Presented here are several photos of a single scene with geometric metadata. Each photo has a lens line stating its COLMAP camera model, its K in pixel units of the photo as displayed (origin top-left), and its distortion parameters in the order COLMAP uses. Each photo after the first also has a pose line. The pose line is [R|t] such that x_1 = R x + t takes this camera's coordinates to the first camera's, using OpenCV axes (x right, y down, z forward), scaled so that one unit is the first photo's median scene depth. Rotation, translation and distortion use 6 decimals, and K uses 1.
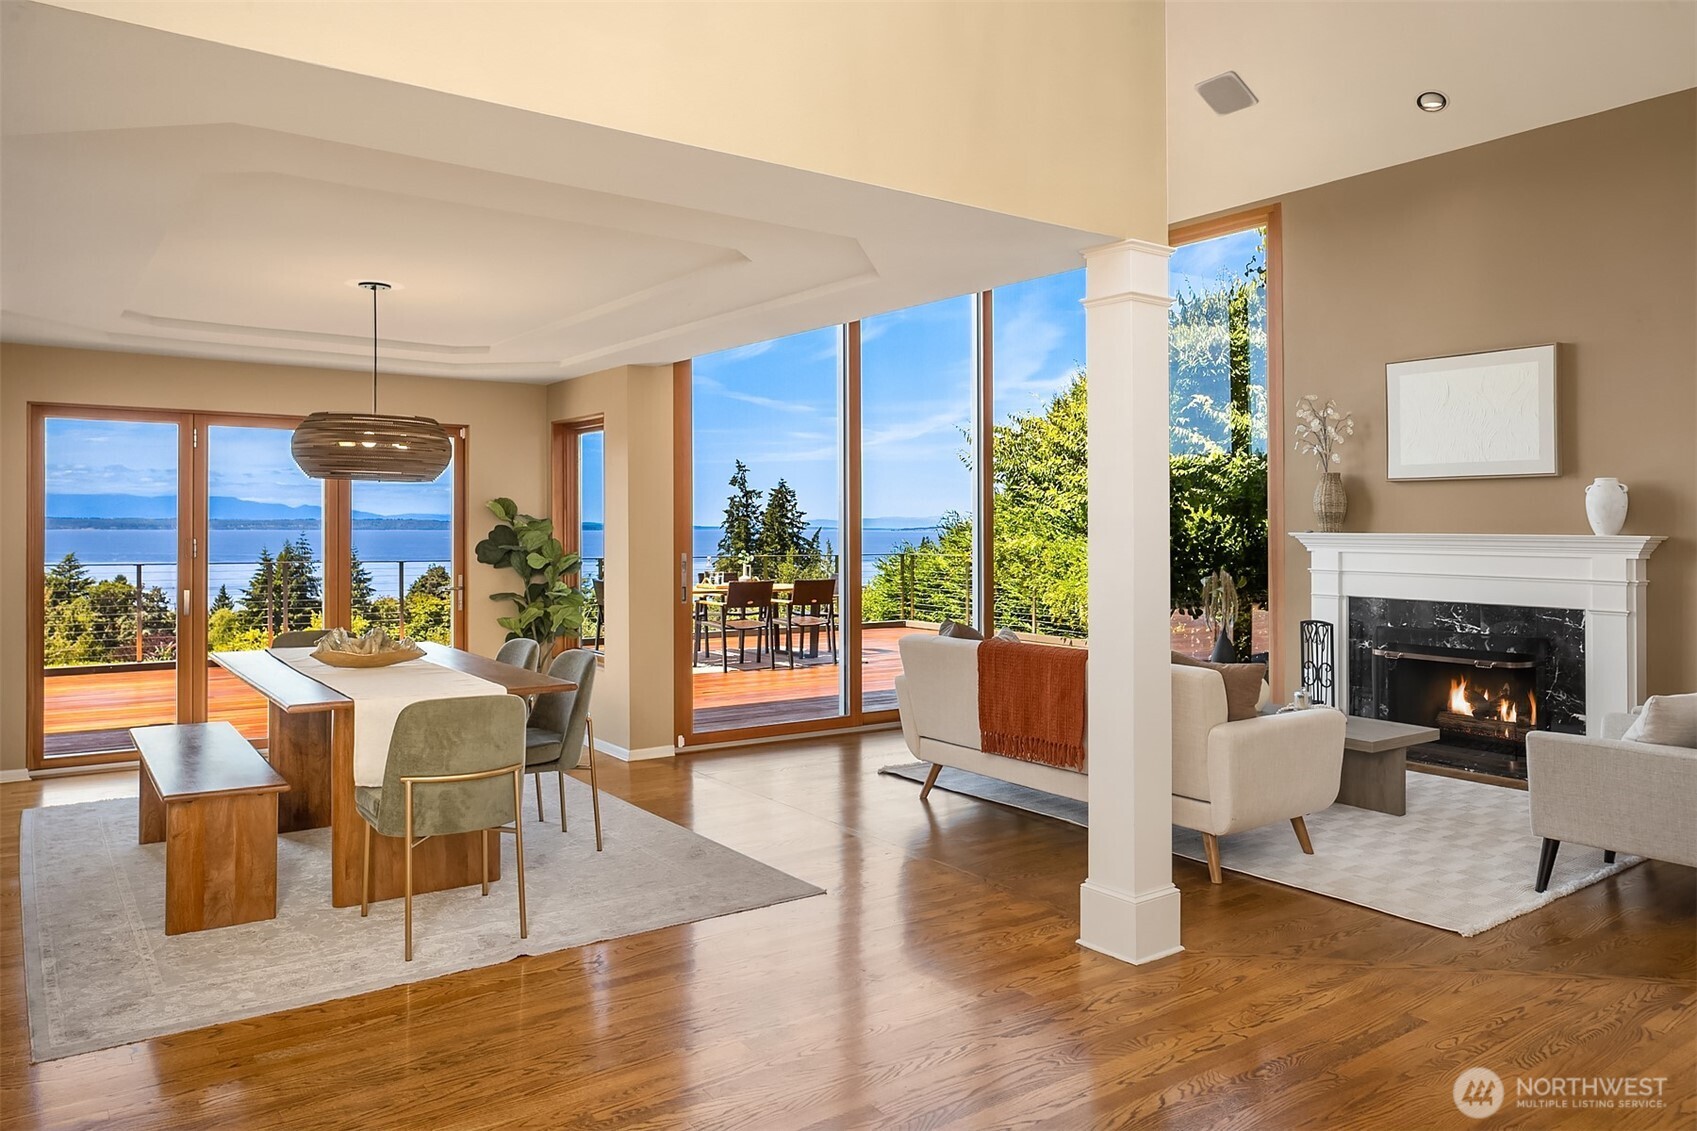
lens RADIAL K [[1147.6, 0, 794.6], [0, 1147.6, 495.0], [0, 0, 1]] dist [-0.008484, 0.009374]
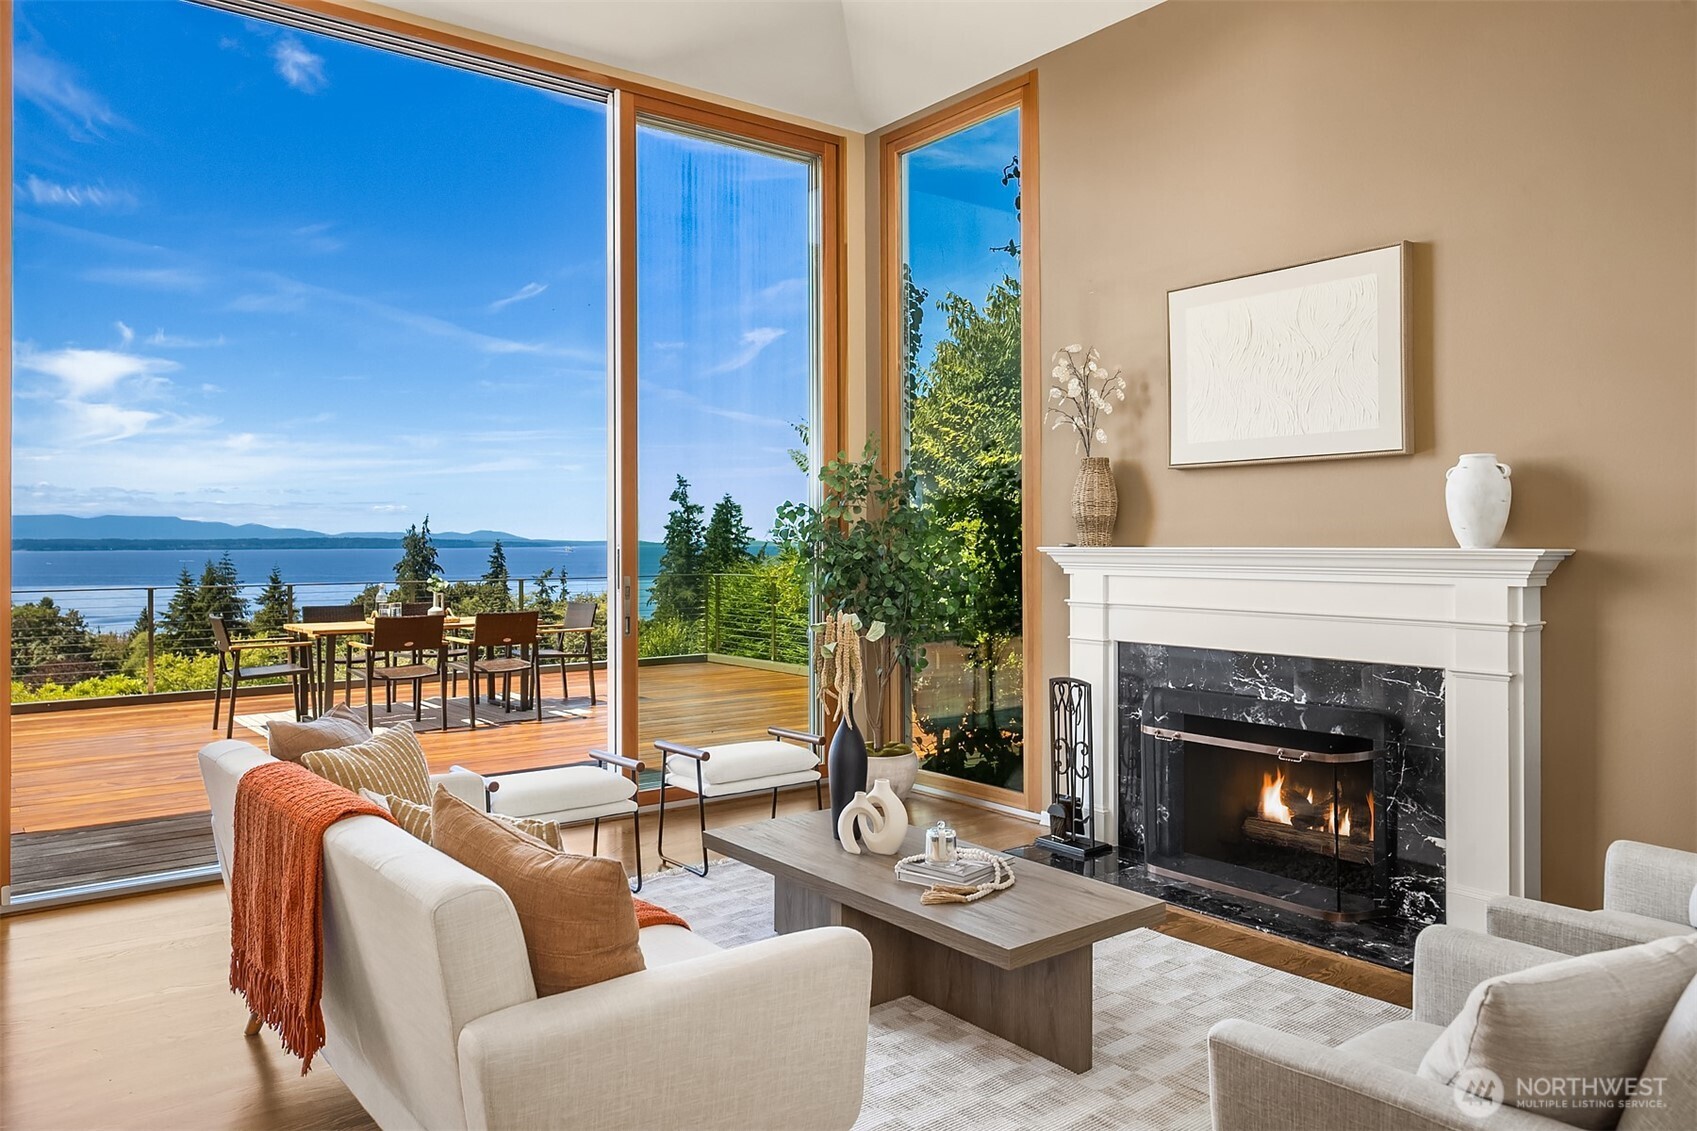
lens RADIAL K [[1147.6, 0, 790.5], [0, 1147.6, 521.4], [0, 0, 1]] dist [-0.008484, 0.009374]
pose [[0.999300, -0.007816, 0.036580, 0.266081], [0.007463, 0.999924, 0.009782, 0.010110], [-0.036654, -0.009502, 0.999283, 0.334618]]
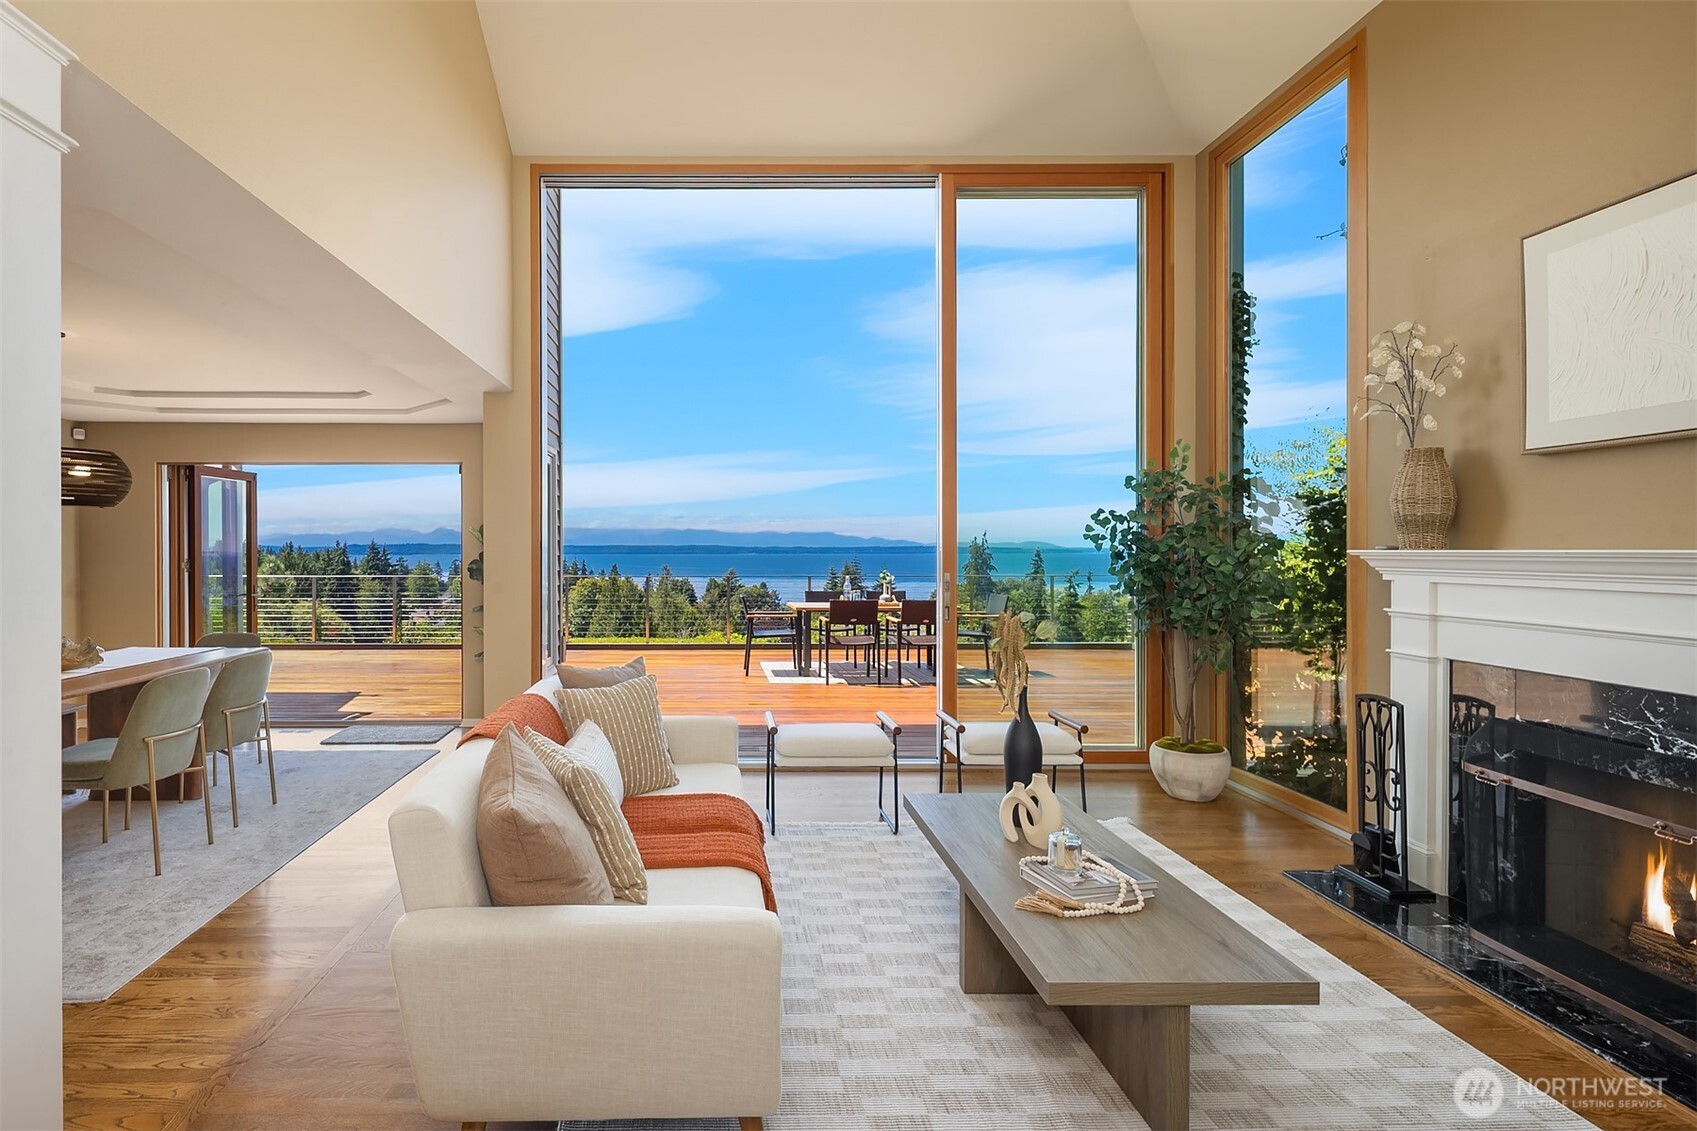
lens RADIAL K [[818.1, 0, 719.2], [0, 818.1, 545.3], [0, 0, 1]] dist [0.005102, -0.003538]
pose [[0.828195, -0.008612, -0.560374, 0.407344], [0.019678, 0.999712, 0.013719, 0.017803], [0.560094, -0.022388, 0.828126, 0.449249]]
